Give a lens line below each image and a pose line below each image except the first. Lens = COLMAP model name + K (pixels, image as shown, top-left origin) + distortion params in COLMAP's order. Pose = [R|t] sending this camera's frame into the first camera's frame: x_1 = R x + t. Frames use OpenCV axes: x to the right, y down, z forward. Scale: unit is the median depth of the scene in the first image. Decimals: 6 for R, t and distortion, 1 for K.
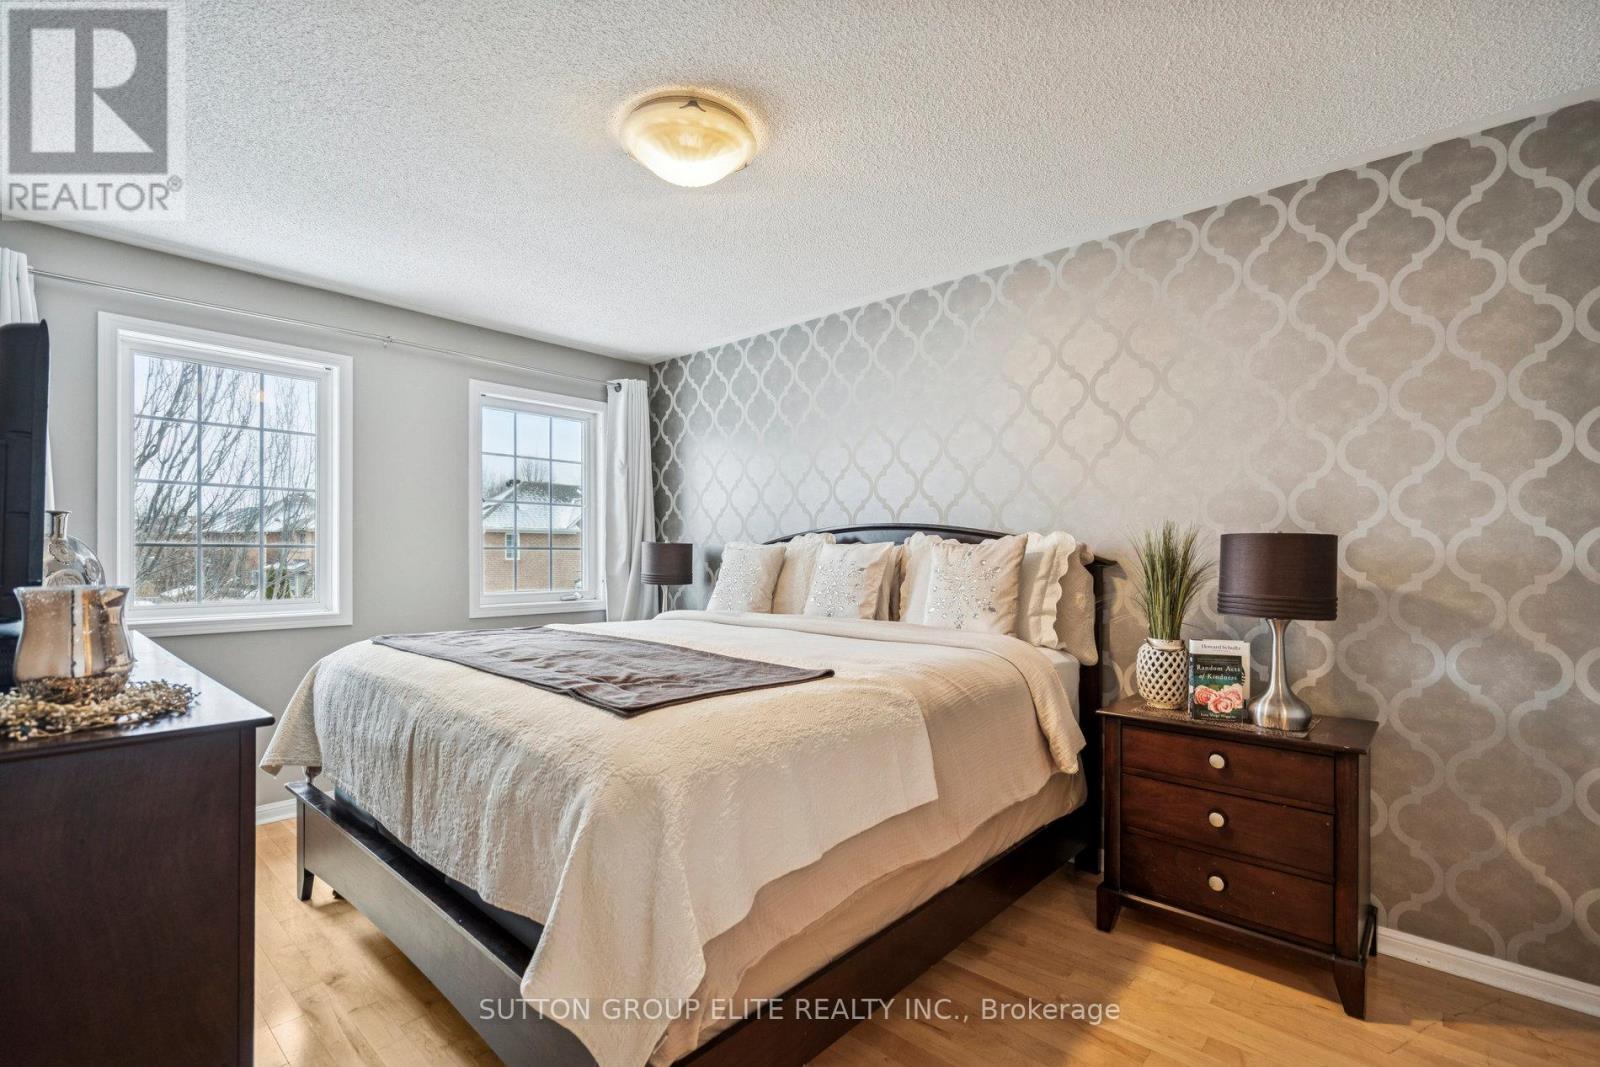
lens RADIAL K [[720.8, 0, 801.0], [0, 720.8, 522.0], [0, 0, 1]] dist [-0.002085, 0.000128]
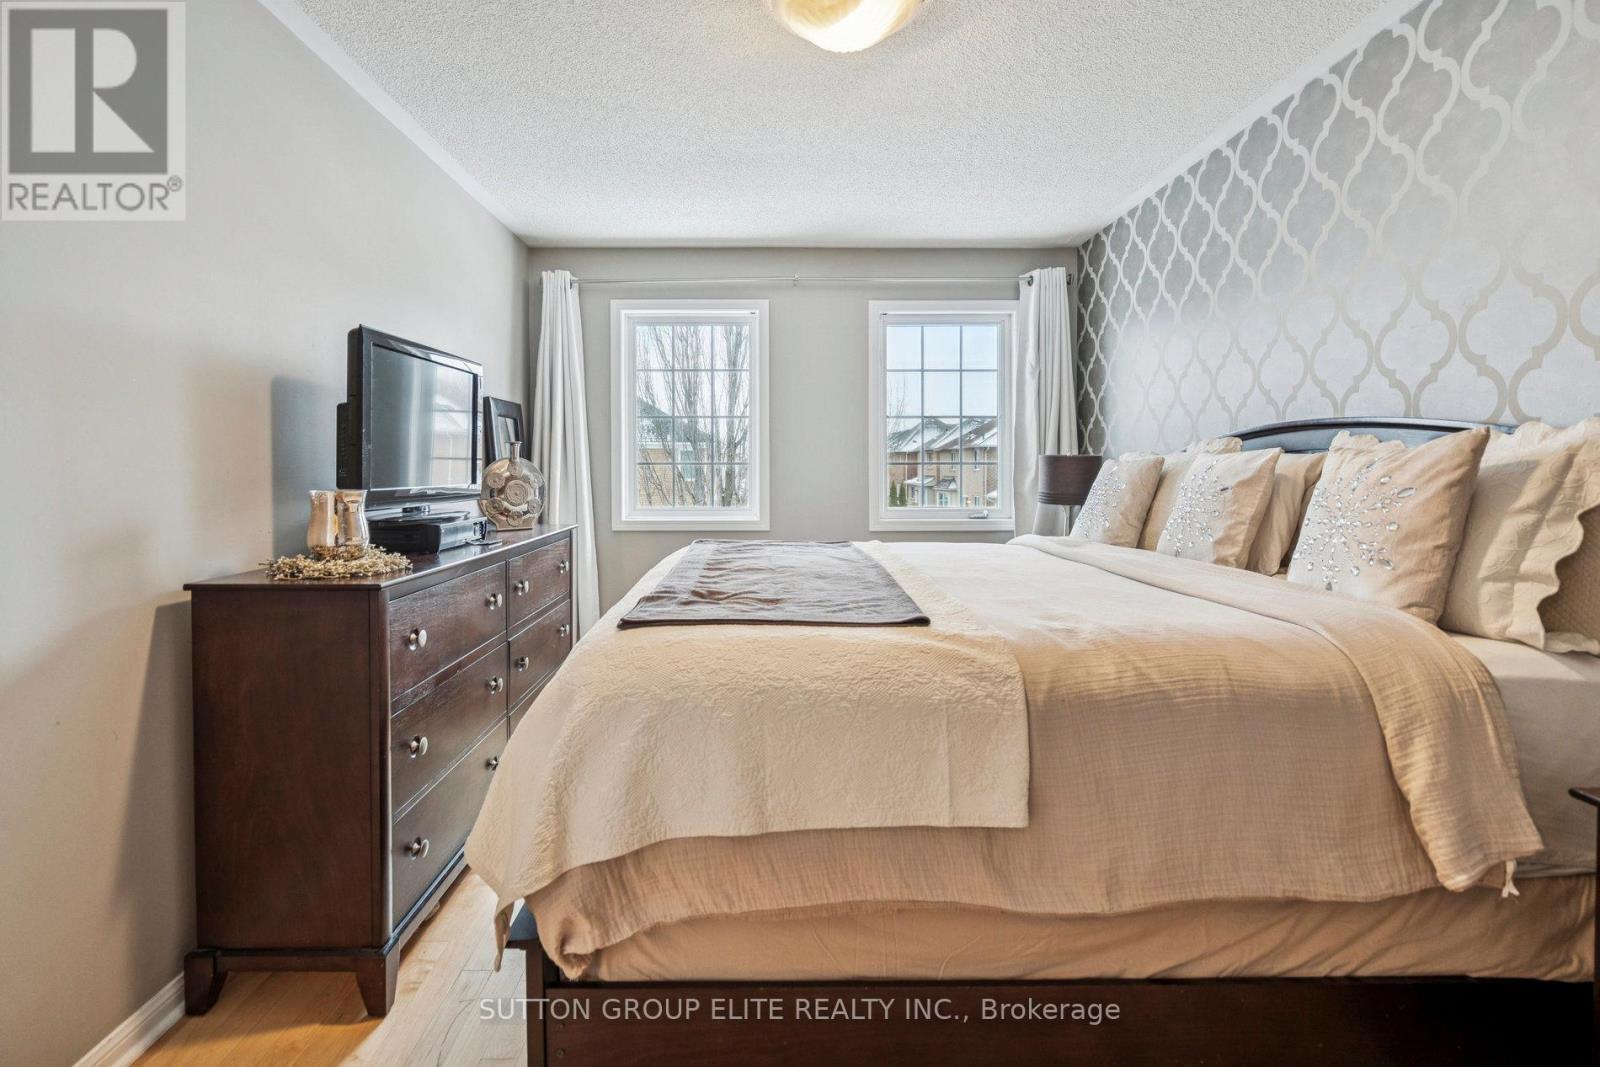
lens RADIAL K [[756.1, 0, 795.0], [0, 756.1, 459.4], [0, 0, 1]] dist [0.004145, 0.001177]
pose [[0.689318, -0.013865, -0.724327, 0.262913], [0.035599, 0.999257, 0.014750, 0.010205], [0.723584, -0.035953, 0.689299, 0.173015]]
